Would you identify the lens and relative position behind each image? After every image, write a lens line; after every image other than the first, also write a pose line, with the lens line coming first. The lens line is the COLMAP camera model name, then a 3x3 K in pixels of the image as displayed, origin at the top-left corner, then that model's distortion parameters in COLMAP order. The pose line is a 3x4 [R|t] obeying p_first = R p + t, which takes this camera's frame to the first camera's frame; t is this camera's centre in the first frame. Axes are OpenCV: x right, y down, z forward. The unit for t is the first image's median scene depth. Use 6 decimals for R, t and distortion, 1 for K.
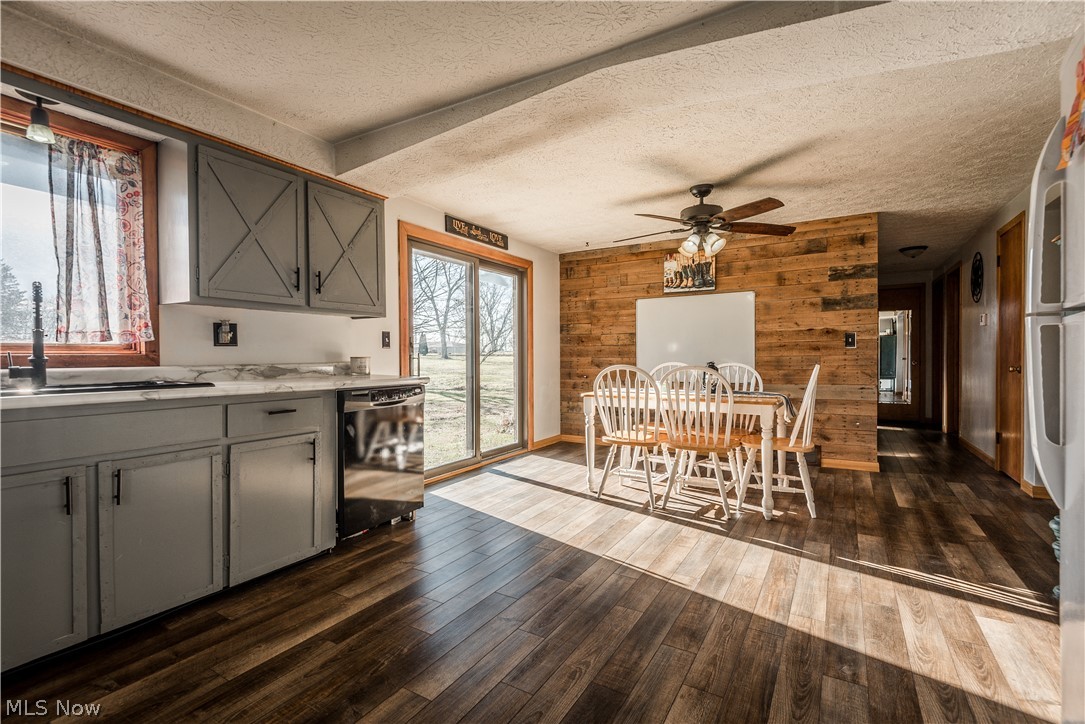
lens RADIAL K [[491.0, 0, 539.1], [0, 491.0, 363.3], [0, 0, 1]] dist [0.032028, -0.021623]
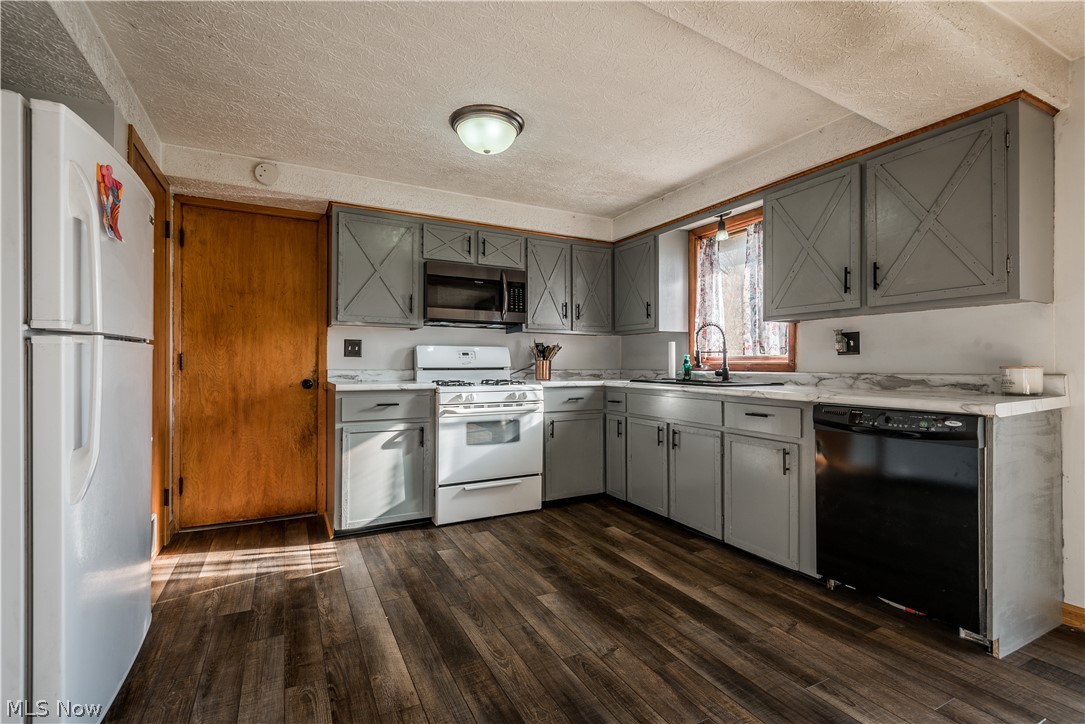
lens RADIAL K [[491.0, 0, 539.1], [0, 491.0, 363.3], [0, 0, 1]] dist [0.032028, -0.021623]
pose [[-0.522357, 0.002955, -0.852722, 0.682378], [-0.008725, 0.999923, 0.008809, -0.023322], [0.852682, 0.012042, -0.522291, 1.161264]]
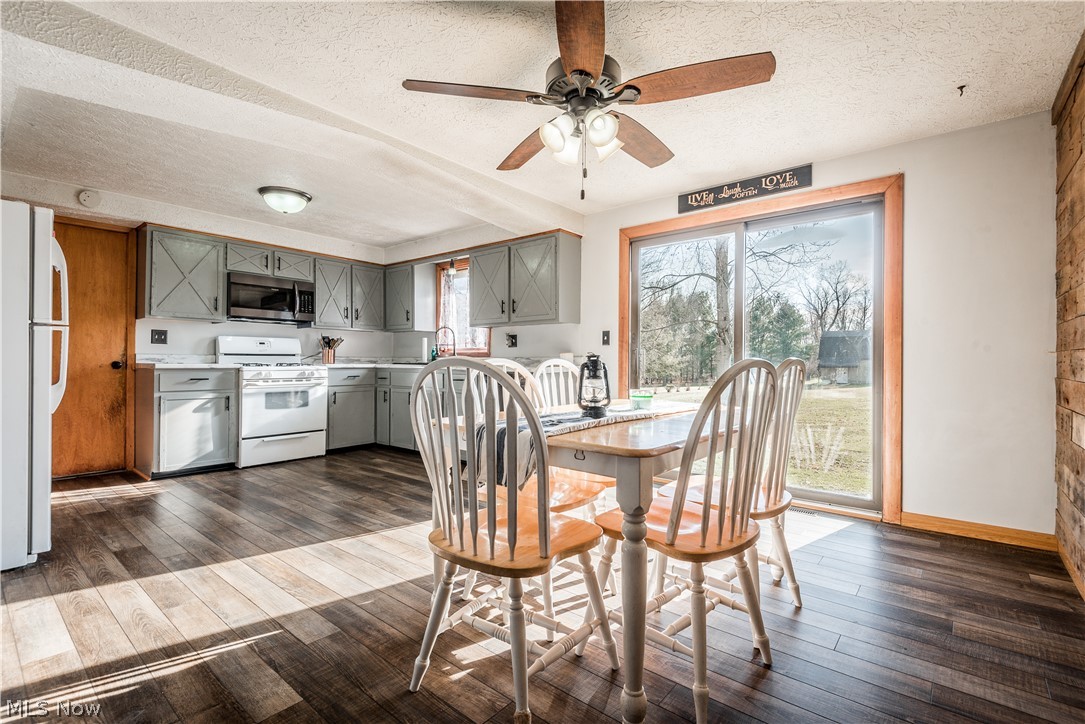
lens RADIAL K [[487.9, 0, 542.5], [0, 487.9, 362.0], [0, 0, 1]] dist [0.030842, -0.020552]
pose [[-0.146274, 0.006106, -0.989225, 1.351678], [-0.017534, 0.999808, 0.008764, 0.003275], [0.989089, 0.018627, -0.146139, 1.615047]]
